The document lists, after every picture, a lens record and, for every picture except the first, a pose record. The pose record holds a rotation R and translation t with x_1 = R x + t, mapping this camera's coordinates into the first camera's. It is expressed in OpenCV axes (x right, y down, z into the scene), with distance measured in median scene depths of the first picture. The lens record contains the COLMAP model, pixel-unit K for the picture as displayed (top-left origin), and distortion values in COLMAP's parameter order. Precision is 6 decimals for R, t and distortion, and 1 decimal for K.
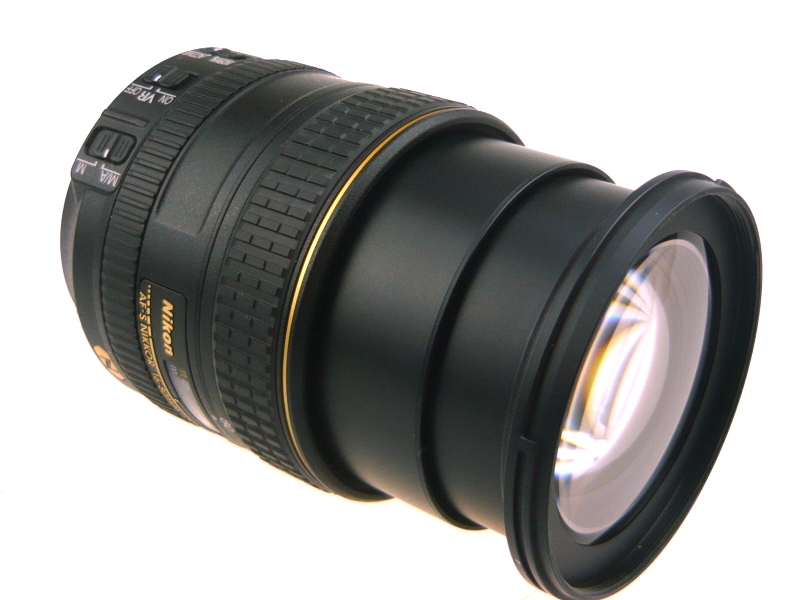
lens RADIAL K [[1221.0, 0, 401.3], [0, 1221.0, 296.1], [0, 0, 1]] dist [-0.047769, 0.000000]
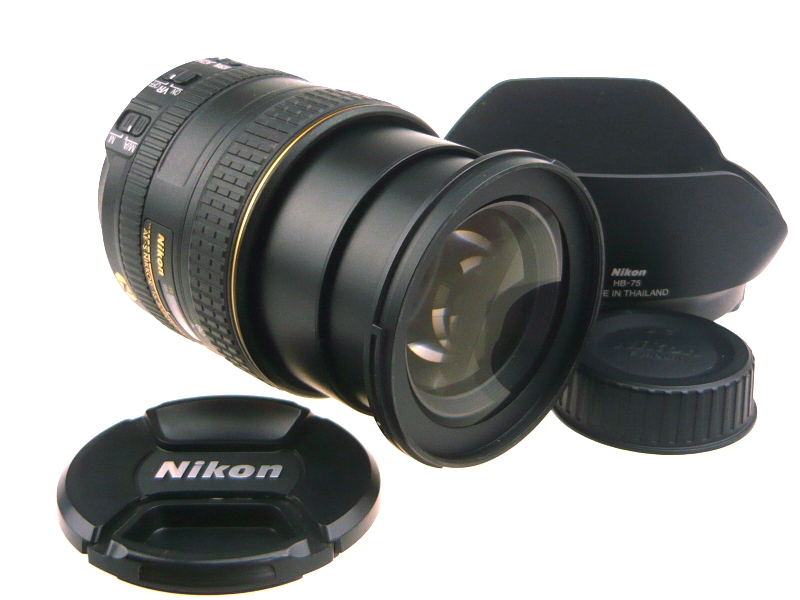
lens RADIAL K [[1221.0, 0, 397.9], [0, 1221.0, 303.4], [0, 0, 1]] dist [-0.047769, 0.000000]
pose [[0.993096, 0.058103, -0.101908, 0.212898], [-0.061520, 0.997633, -0.030713, 0.104497], [0.099882, 0.036770, 0.994320, -0.331016]]
